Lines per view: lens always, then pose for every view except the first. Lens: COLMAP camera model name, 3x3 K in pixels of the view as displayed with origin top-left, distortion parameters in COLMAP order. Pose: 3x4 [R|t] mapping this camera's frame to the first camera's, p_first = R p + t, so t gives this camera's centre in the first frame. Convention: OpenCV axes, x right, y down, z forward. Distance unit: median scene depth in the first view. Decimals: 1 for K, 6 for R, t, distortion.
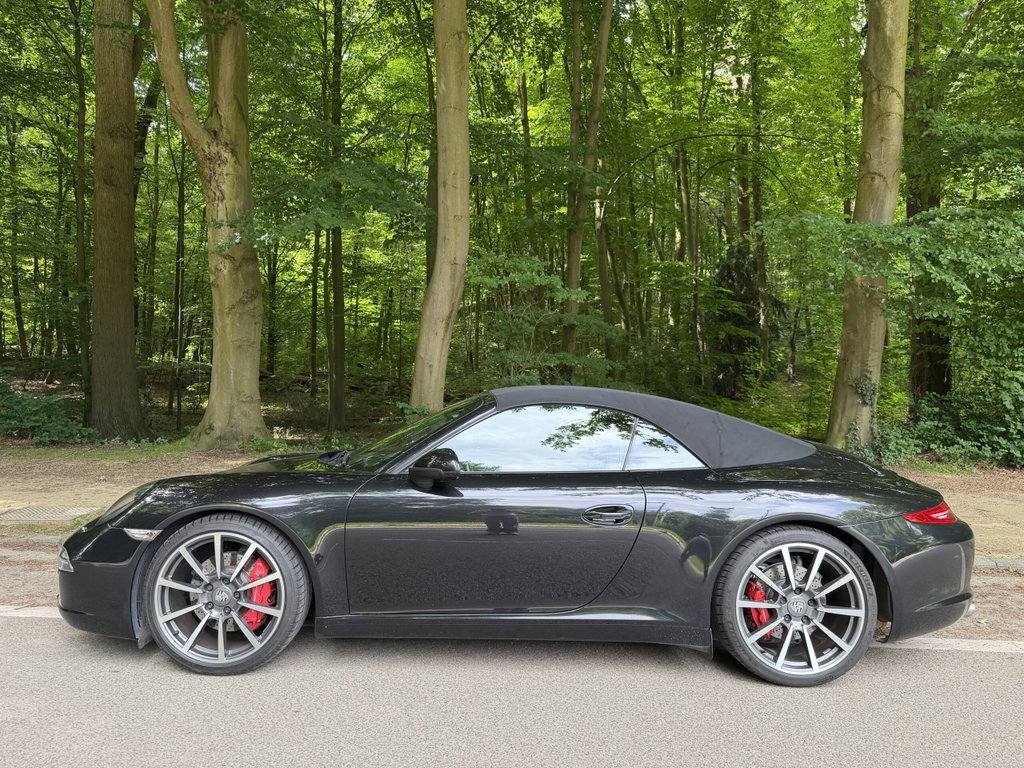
lens RADIAL K [[736.0, 0, 507.6], [0, 736.0, 386.3], [0, 0, 1]] dist [0.021380, -0.038152]
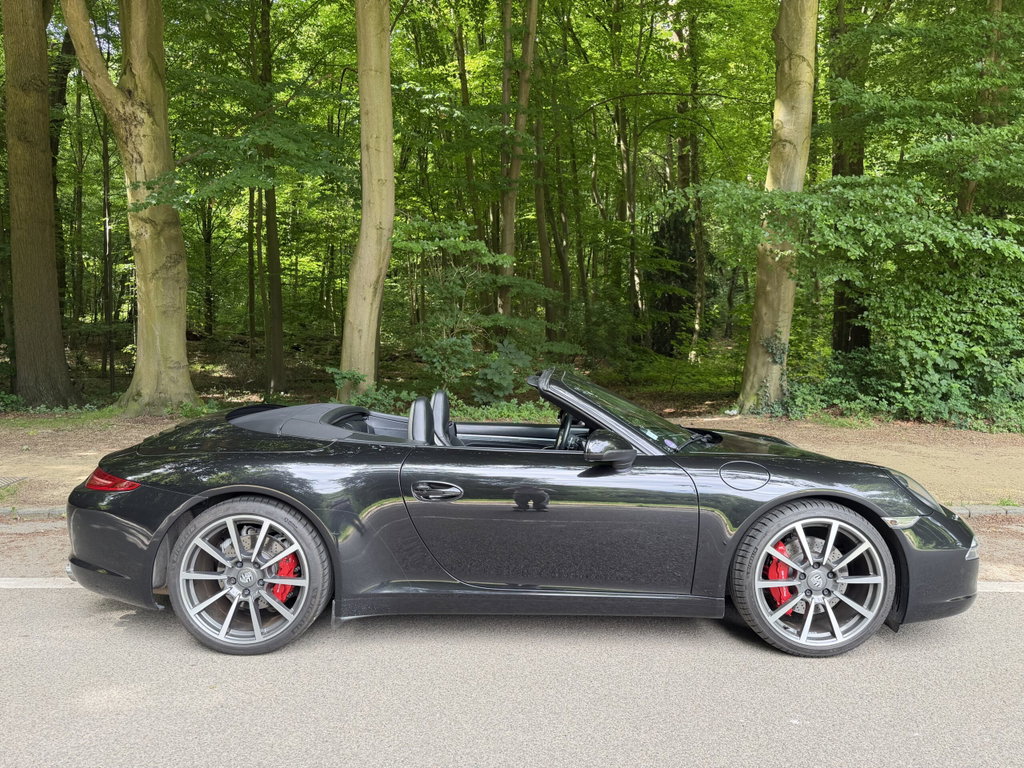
lens RADIAL K [[736.0, 0, 510.7], [0, 736.0, 390.3], [0, 0, 1]] dist [0.021380, -0.038152]
pose [[0.997463, -0.015538, 0.069466, 0.031048], [0.010952, 0.997765, 0.065912, -0.010039], [-0.070335, -0.064984, 0.995404, -0.028091]]
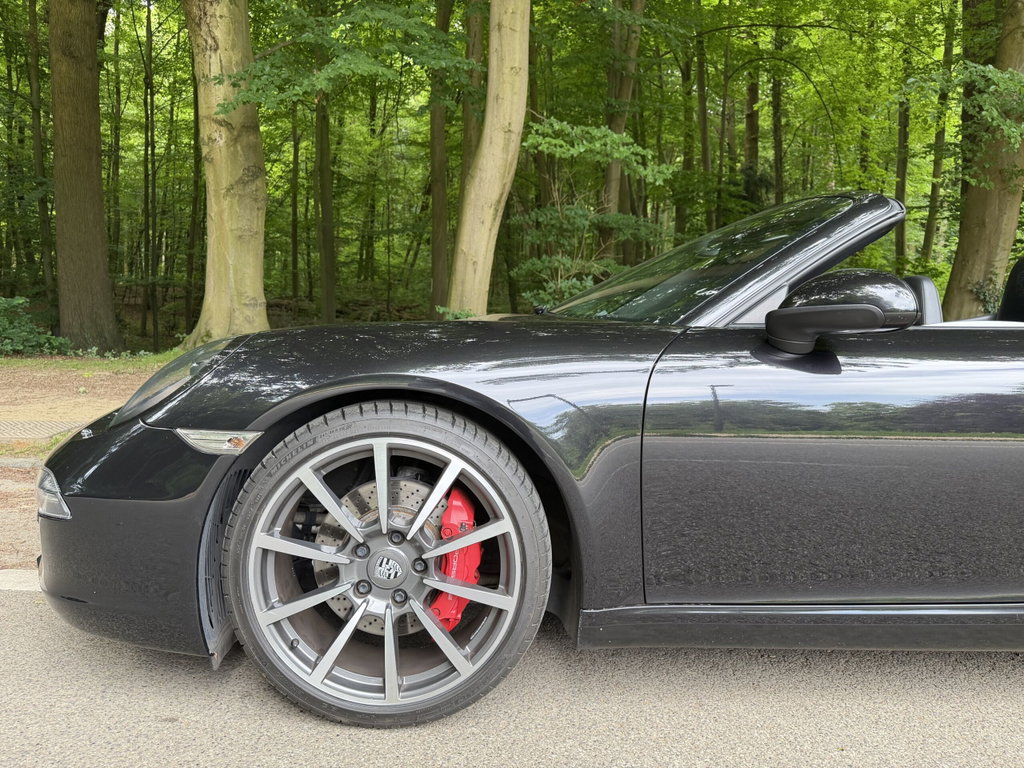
lens RADIAL K [[736.0, 0, 502.2], [0, 736.0, 392.2], [0, 0, 1]] dist [0.021380, -0.038152]
pose [[0.999514, 0.006650, 0.030449, -0.098013], [-0.009625, 0.995078, 0.098623, 0.036153], [-0.029643, -0.098869, 0.994659, 0.158320]]
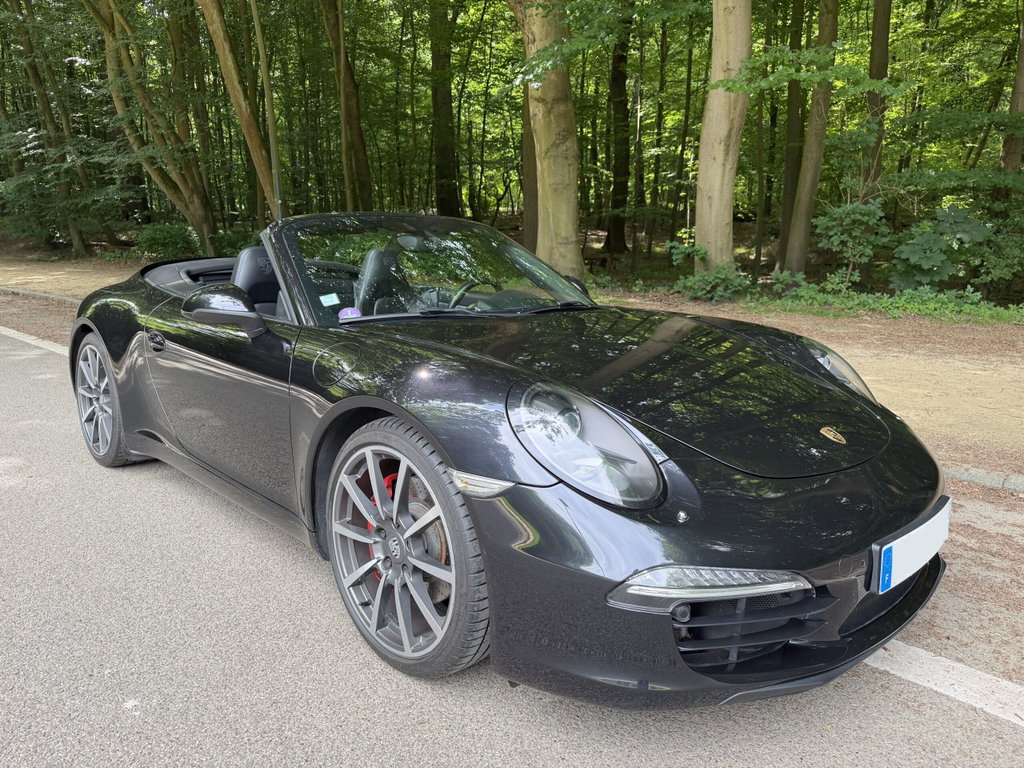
lens RADIAL K [[736.0, 0, 512.7], [0, 736.0, 390.7], [0, 0, 1]] dist [0.021380, -0.038152]
pose [[0.734623, 0.116649, -0.668373, 0.339418], [0.025333, 0.979707, 0.198829, 0.017233], [0.678003, -0.162997, 0.716760, 0.168335]]
